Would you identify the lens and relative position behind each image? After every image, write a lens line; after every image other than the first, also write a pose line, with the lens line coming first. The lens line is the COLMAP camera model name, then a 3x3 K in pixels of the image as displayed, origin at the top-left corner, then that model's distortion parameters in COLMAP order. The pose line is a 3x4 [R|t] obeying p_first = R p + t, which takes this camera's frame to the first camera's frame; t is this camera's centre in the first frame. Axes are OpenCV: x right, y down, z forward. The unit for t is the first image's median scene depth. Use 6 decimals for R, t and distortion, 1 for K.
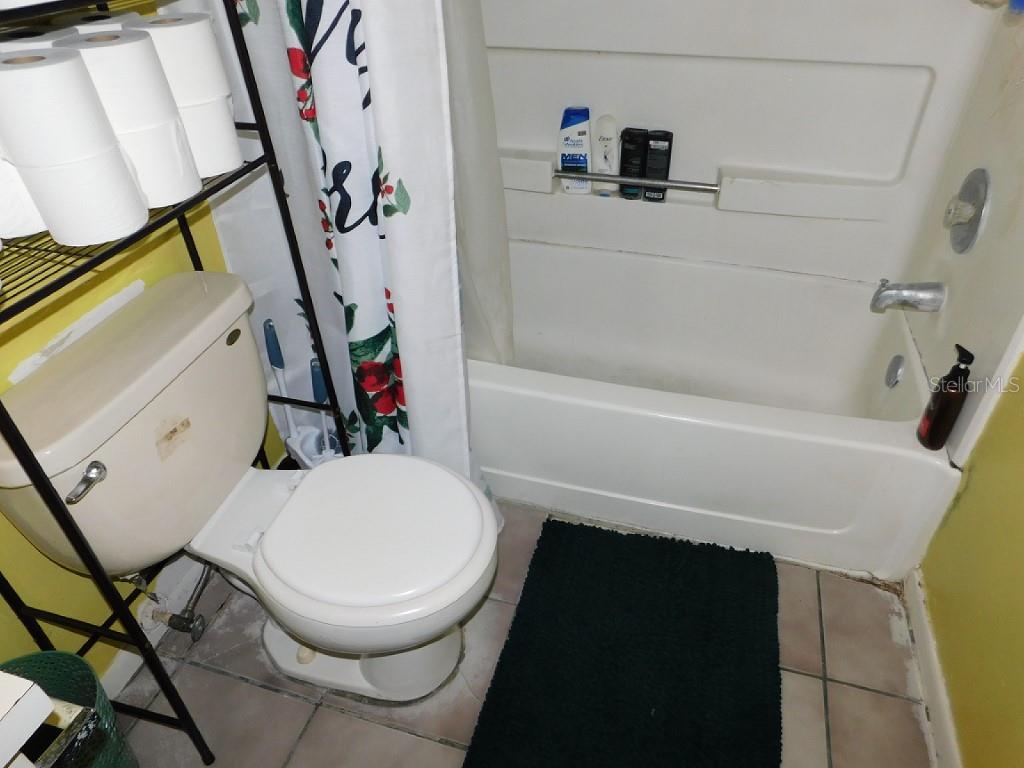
lens RADIAL K [[687.3, 0, 518.0], [0, 687.3, 377.9], [0, 0, 1]] dist [-0.037847, 0.028248]
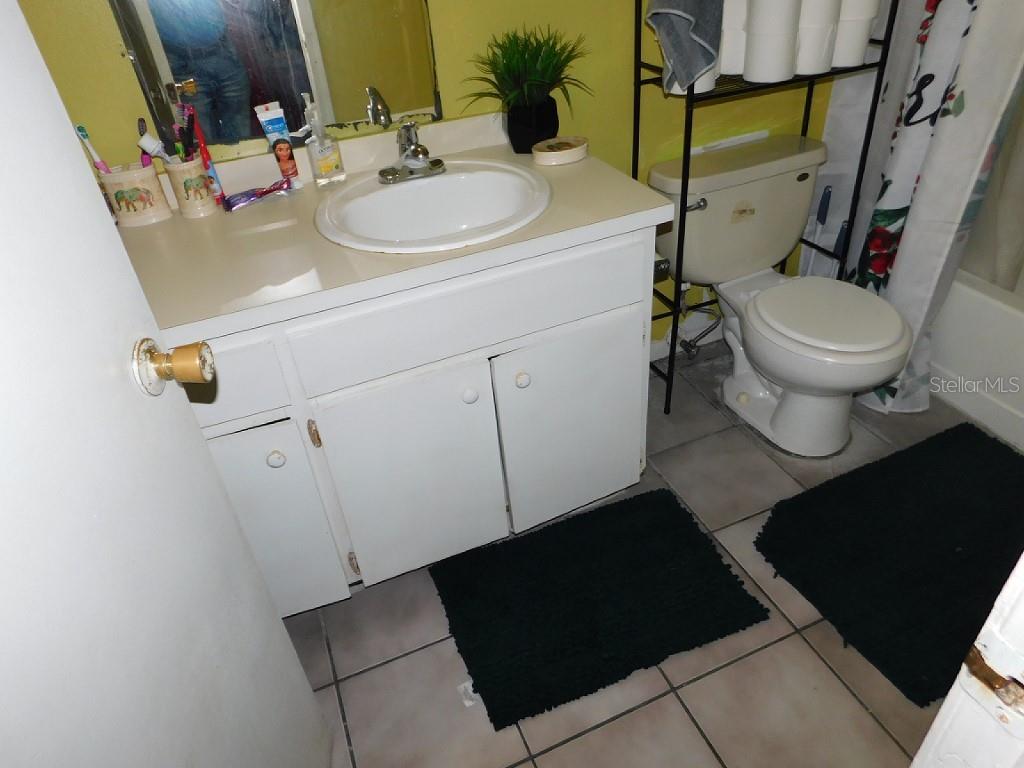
lens RADIAL K [[687.3, 0, 511.7], [0, 687.3, 388.2], [0, 0, 1]] dist [-0.037847, 0.028248]
pose [[0.638607, 0.435181, -0.634663, 0.357410], [-0.406922, 0.890967, 0.201475, 0.326666], [0.653142, 0.129595, 0.746063, -0.535535]]
